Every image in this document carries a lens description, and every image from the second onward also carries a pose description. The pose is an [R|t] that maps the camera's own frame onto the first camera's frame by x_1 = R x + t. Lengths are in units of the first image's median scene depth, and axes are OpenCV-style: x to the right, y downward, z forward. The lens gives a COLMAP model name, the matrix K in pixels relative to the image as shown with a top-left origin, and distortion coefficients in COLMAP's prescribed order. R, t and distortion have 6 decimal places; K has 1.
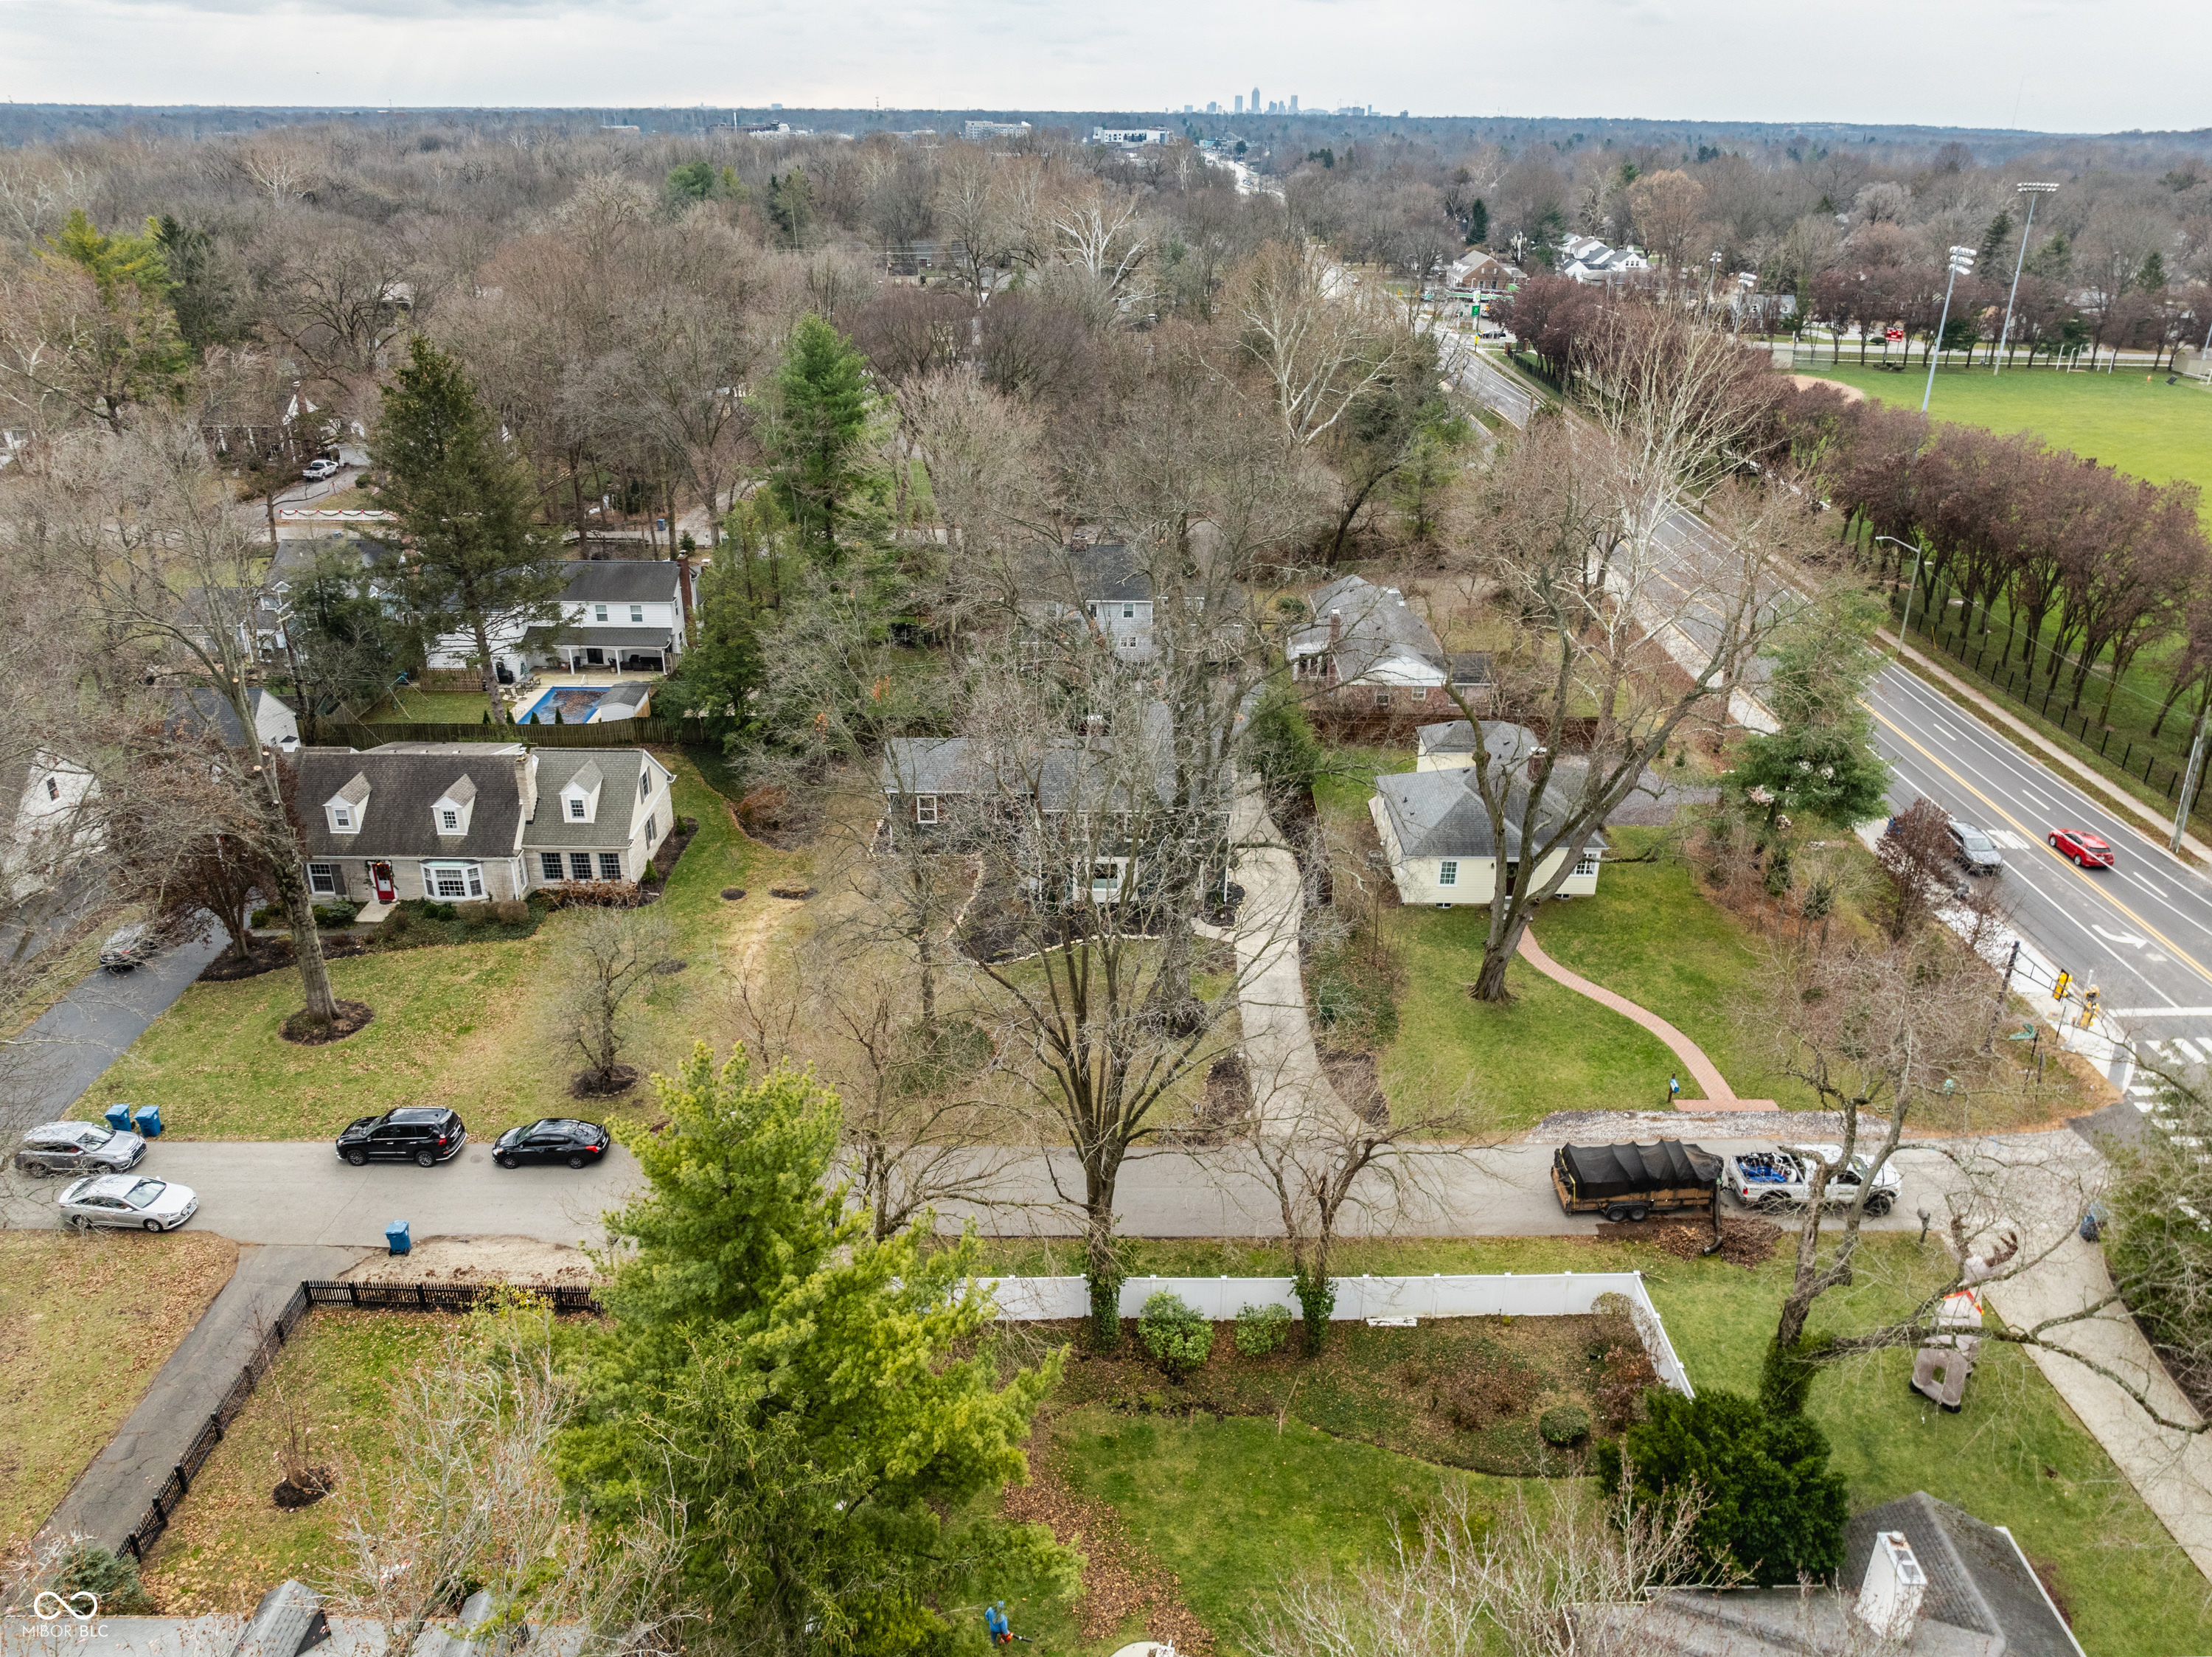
lens RADIAL K [[1603.8, 0, 1106.0], [0, 1603.8, 828.5], [0, 0, 1]] dist [-0.066706, 0.040362]
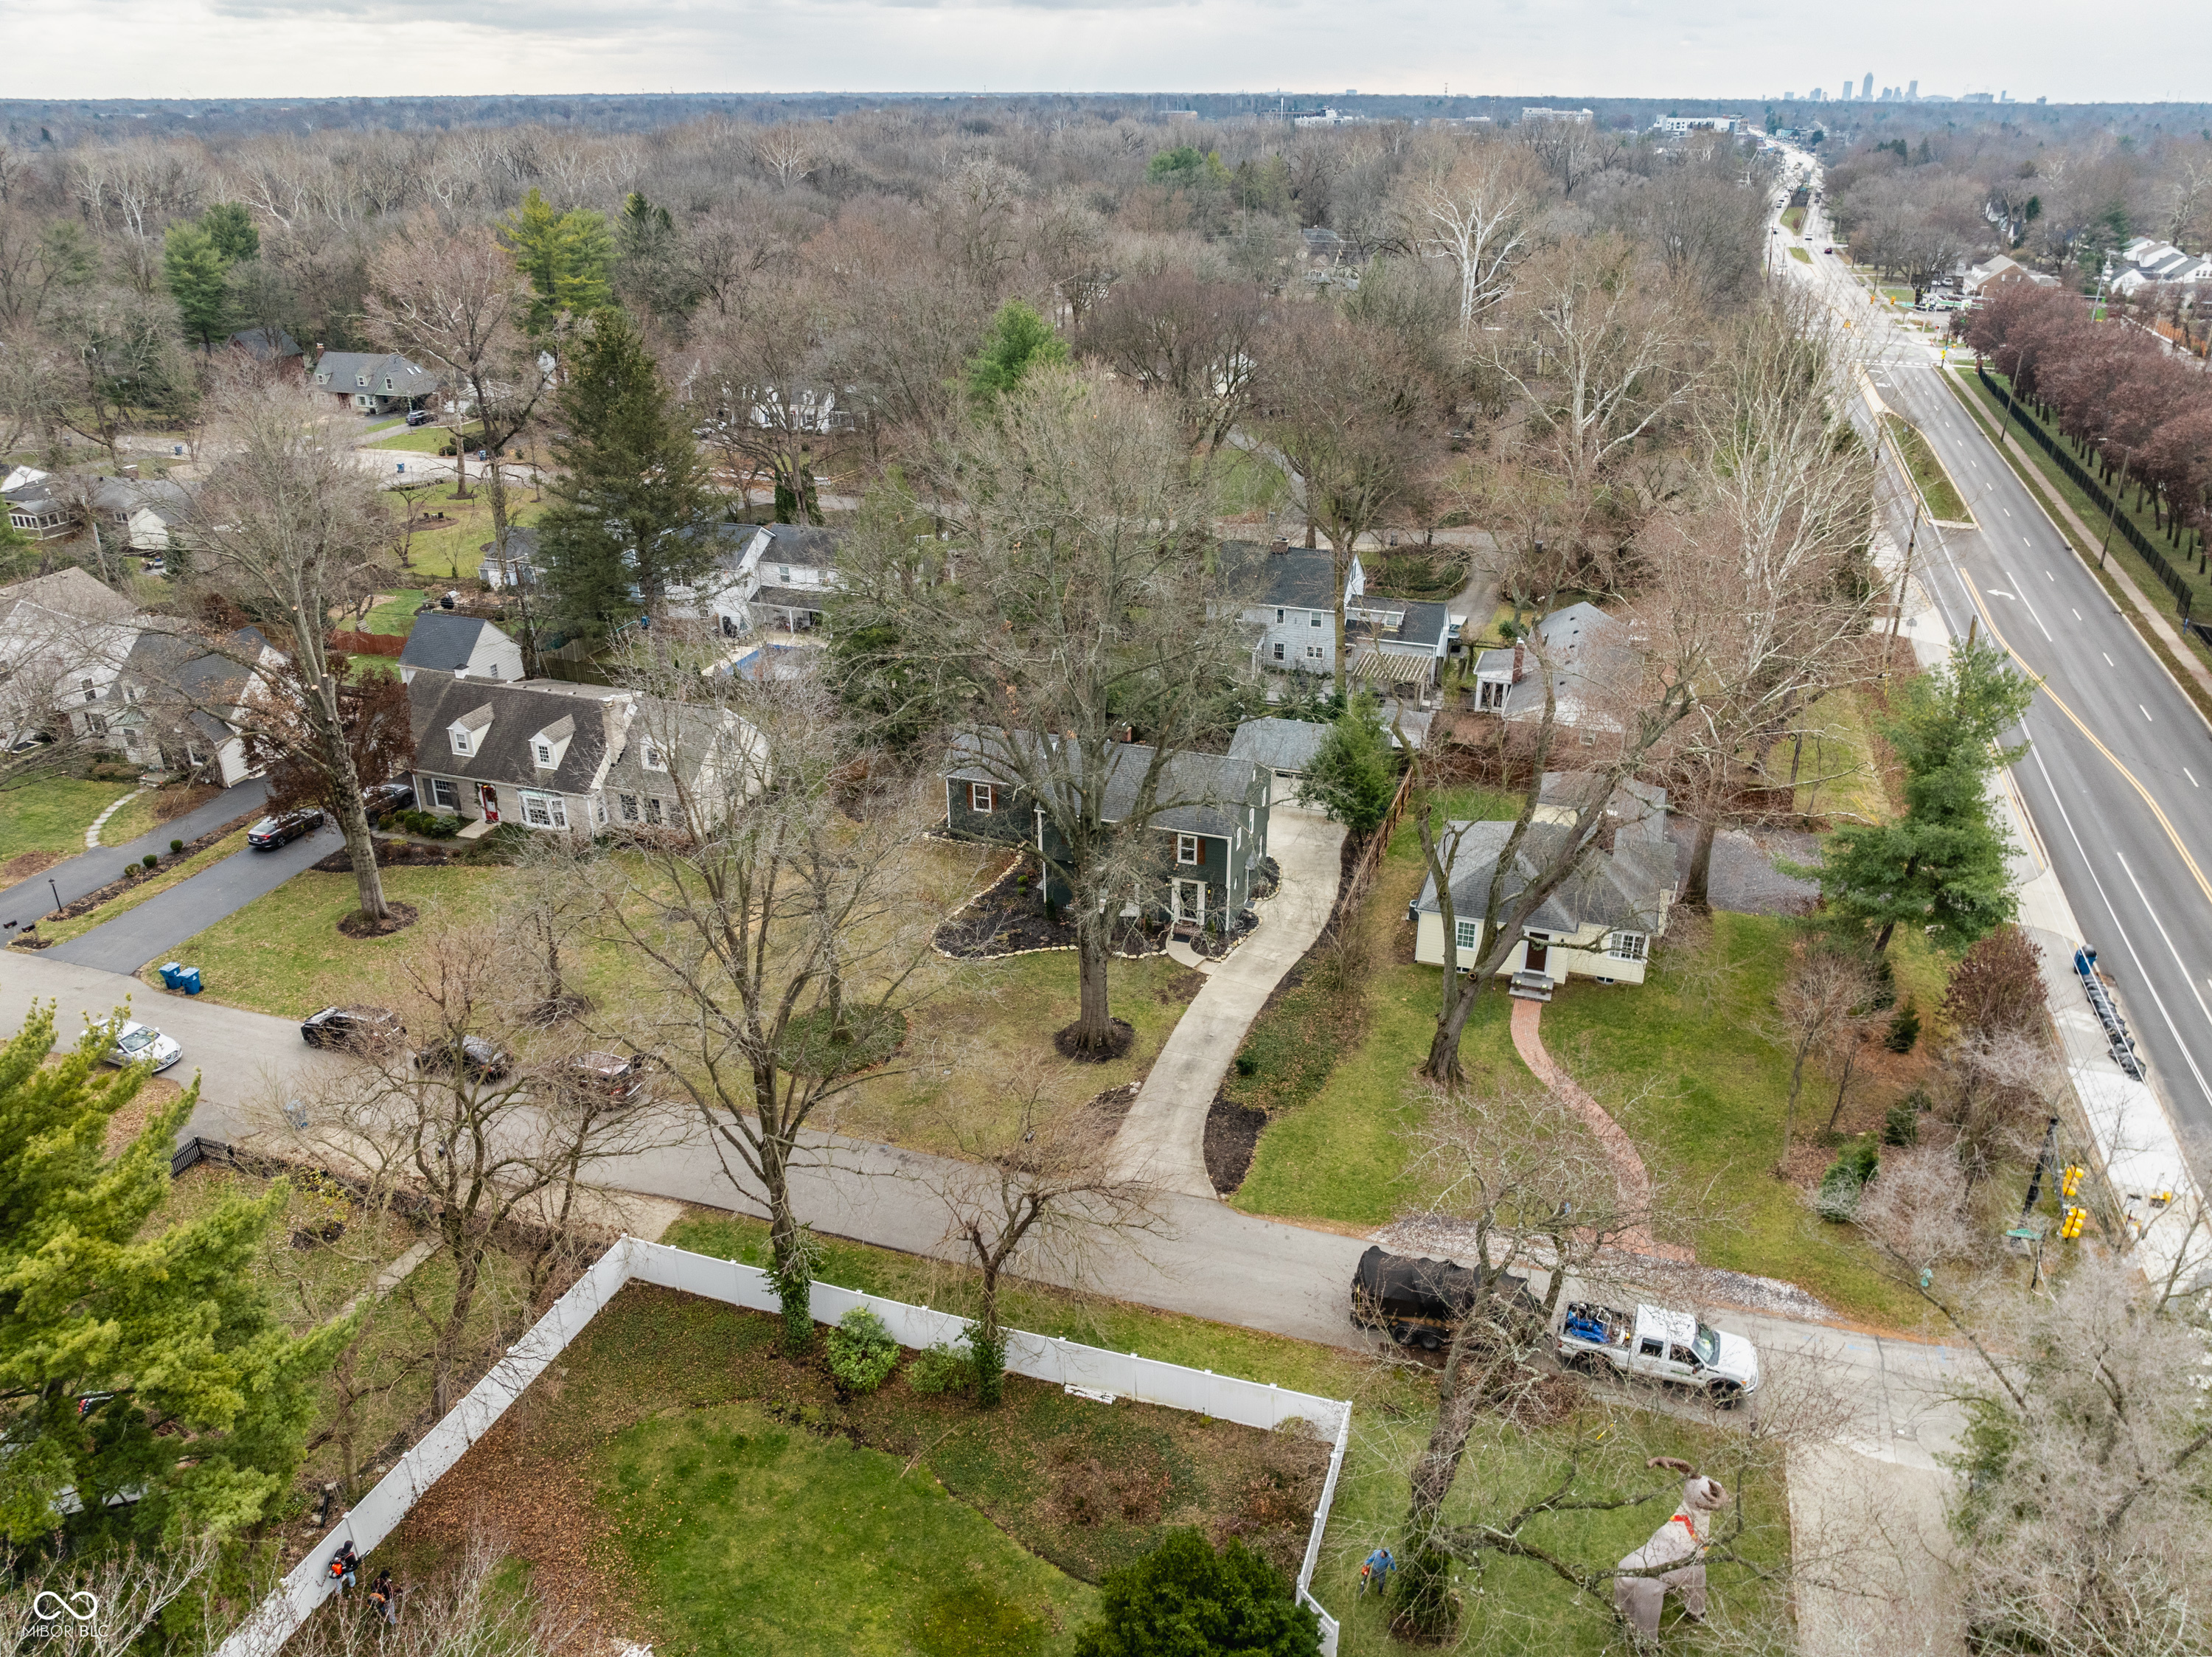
lens RADIAL K [[1608.5, 0, 1106.0], [0, 1608.5, 828.5], [0, 0, 1]] dist [-0.041535, 0.002756]
pose [[0.946075, 0.125061, -0.298834, 0.285487], [-0.123621, 0.992044, 0.023798, -0.028578], [0.299433, 0.014427, 0.954008, 0.067389]]
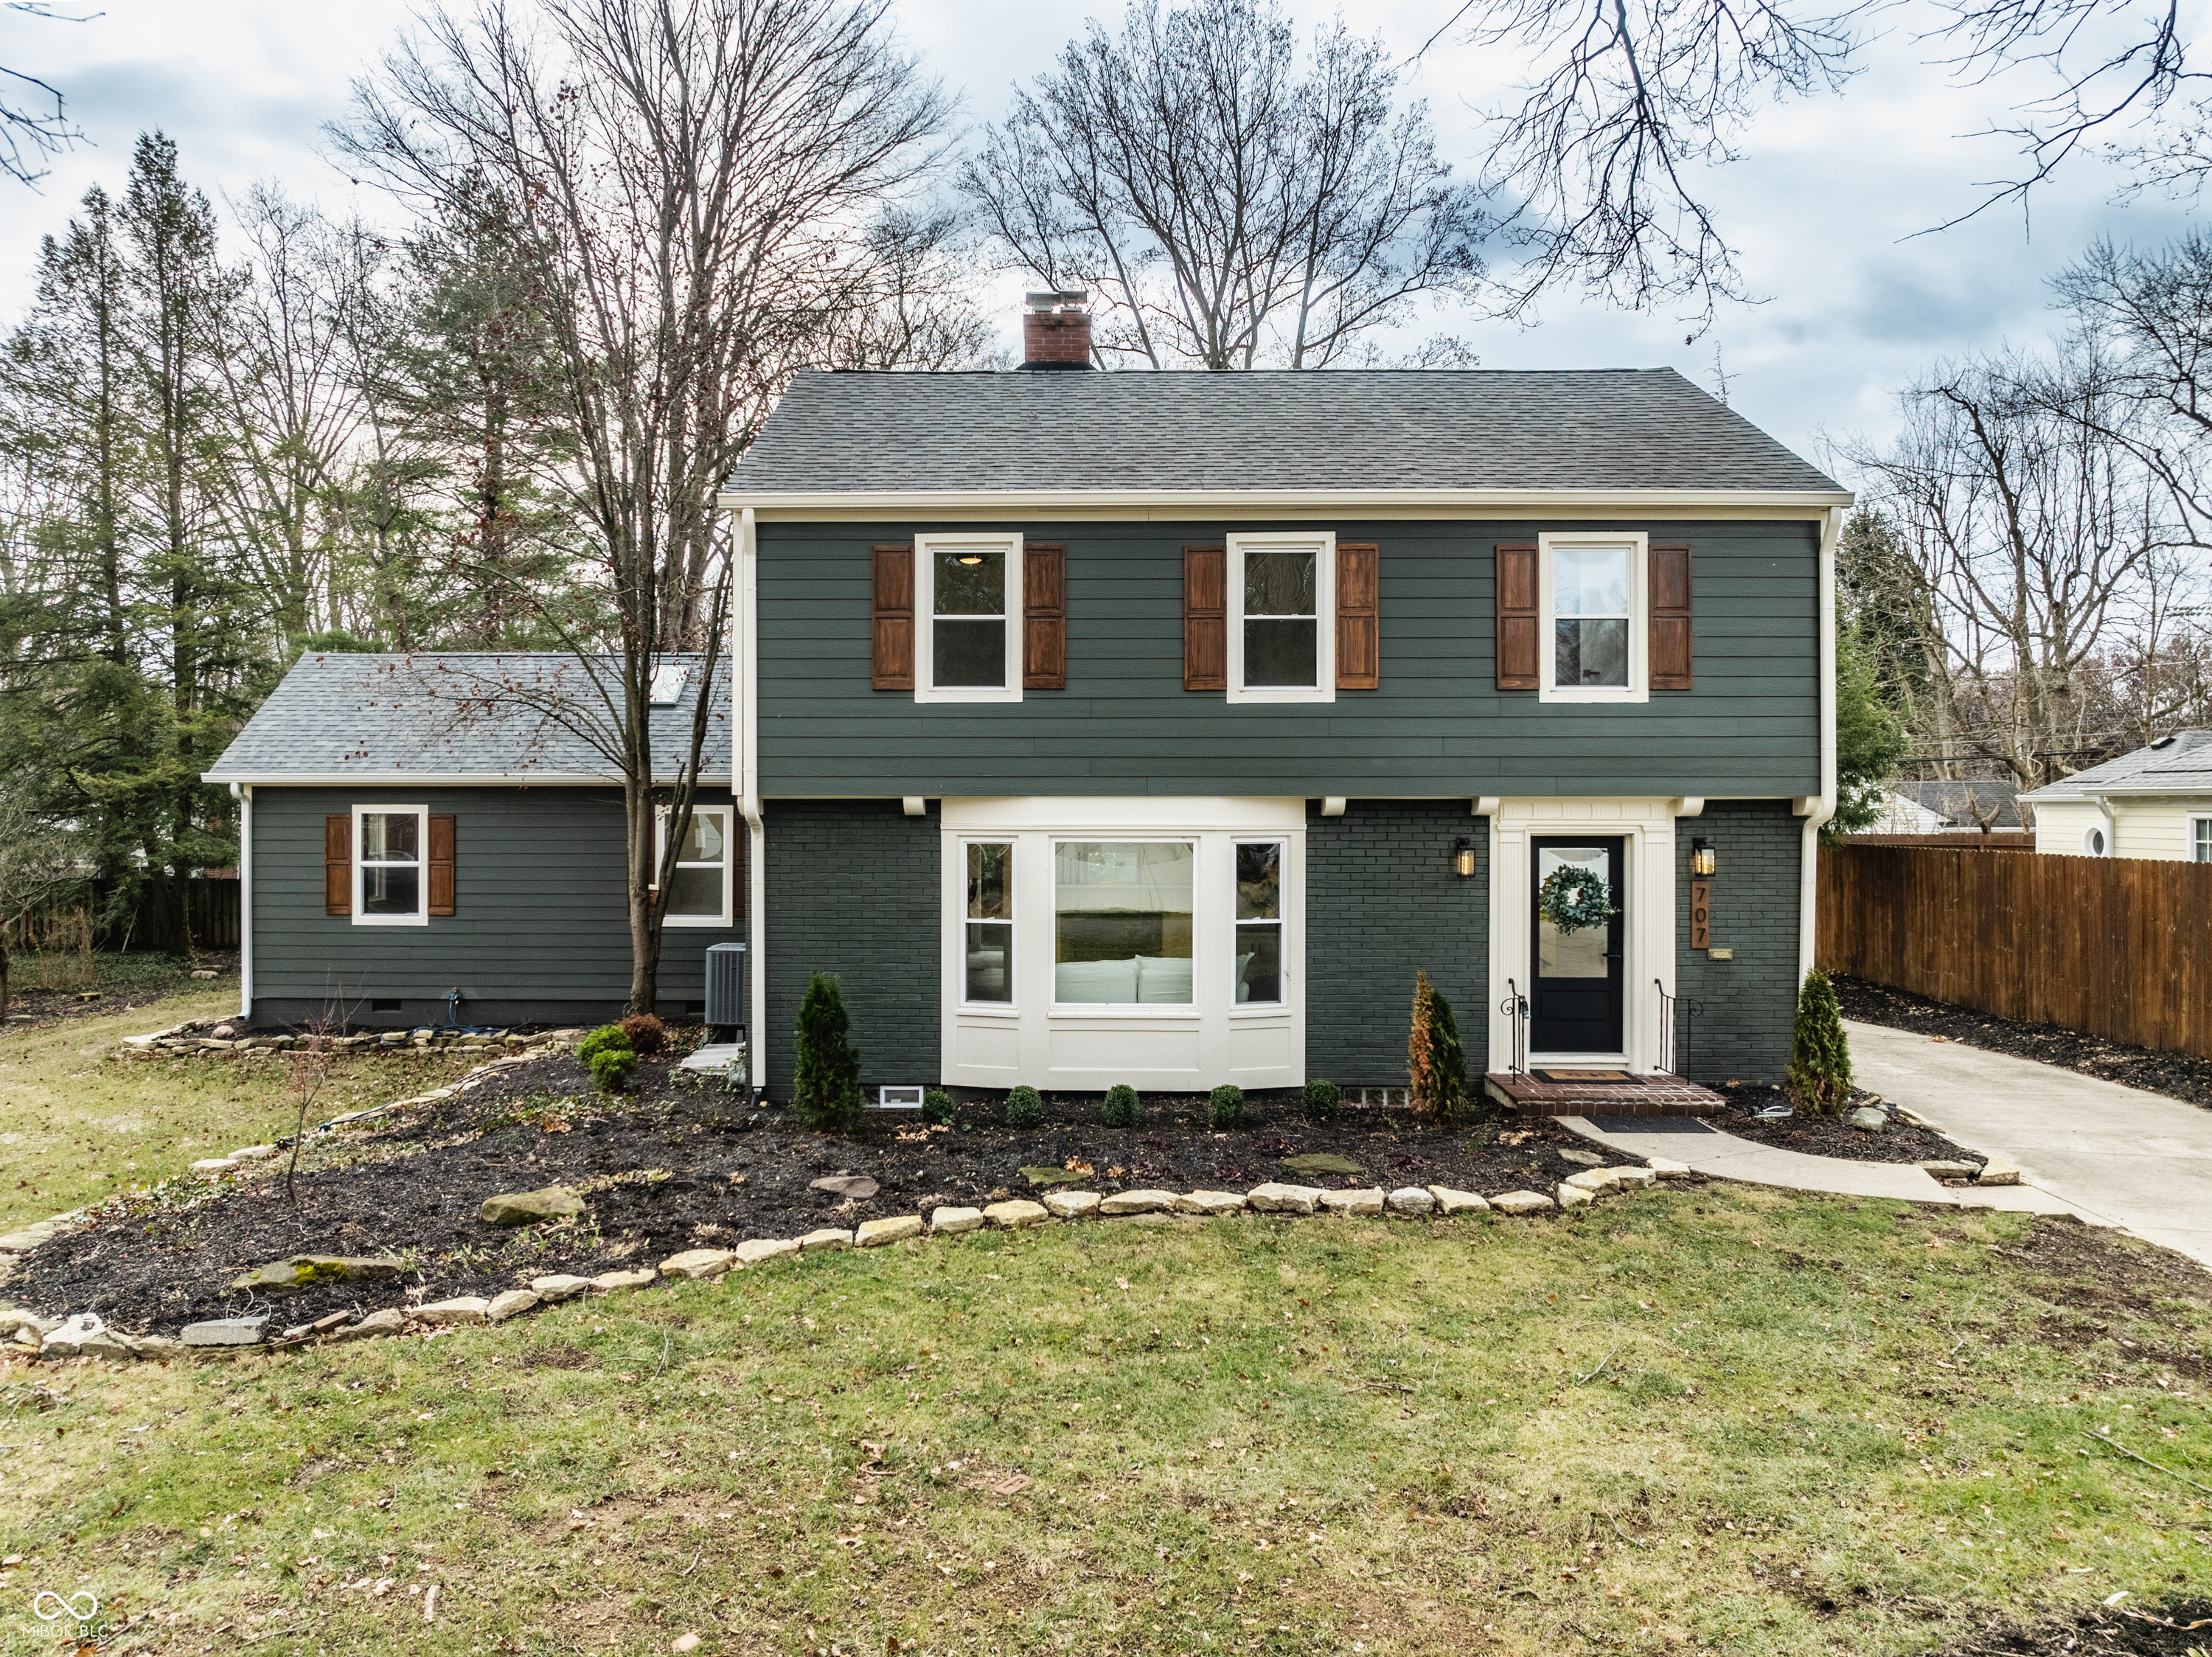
lens RADIAL K [[1637.0, 0, 1035.3], [0, 1637.0, 836.4], [0, 0, 1]] dist [-0.039690, 0.000534]
pose [[0.999677, -0.009588, -0.023535, -0.006019], [-0.000432, 0.919552, -0.392969, 0.090846], [0.025410, 0.392852, 0.919251, 0.827458]]
